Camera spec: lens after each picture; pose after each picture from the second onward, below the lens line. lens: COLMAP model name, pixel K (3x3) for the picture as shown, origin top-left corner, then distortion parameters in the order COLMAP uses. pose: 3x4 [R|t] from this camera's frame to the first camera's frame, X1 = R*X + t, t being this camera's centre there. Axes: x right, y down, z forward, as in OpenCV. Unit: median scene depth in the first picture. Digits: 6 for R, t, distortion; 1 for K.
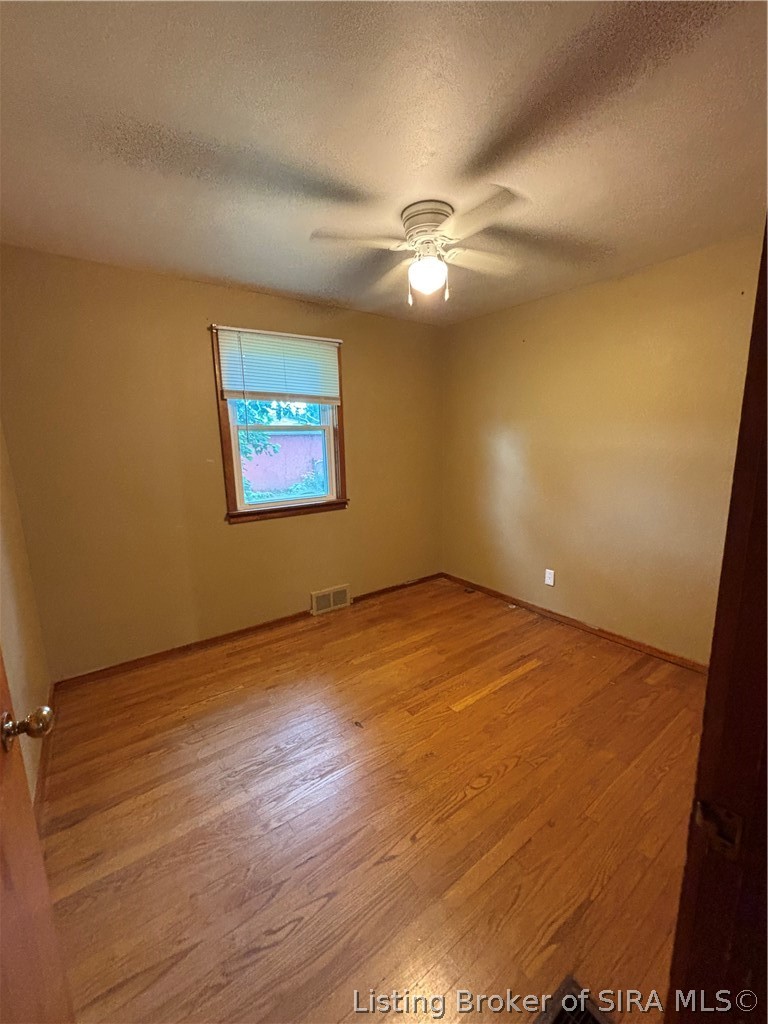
lens RADIAL K [[415.3, 0, 384.4], [0, 415.3, 513.9], [0, 0, 1]] dist [-0.001173, -0.000038]
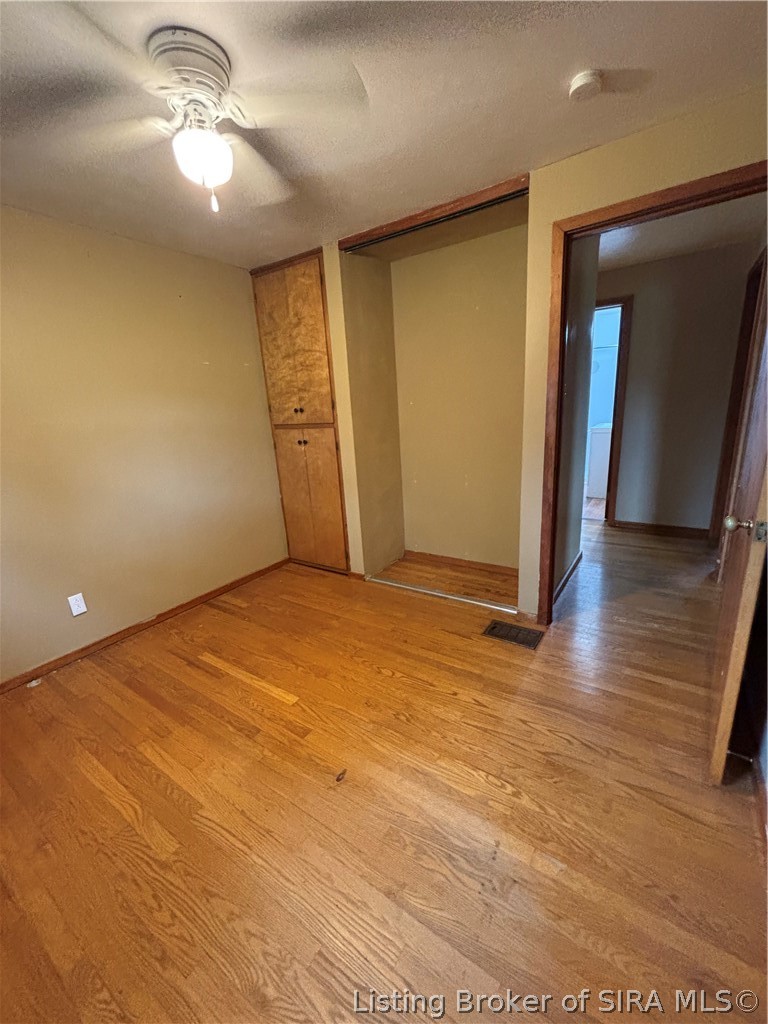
lens RADIAL K [[415.3, 0, 384.4], [0, 415.3, 513.9], [0, 0, 1]] dist [-0.001173, -0.000038]
pose [[-0.326686, -0.208839, 0.921771, -0.582678], [0.235235, 0.926625, 0.293309, -0.117386], [-0.915391, 0.312653, -0.253589, 0.826401]]
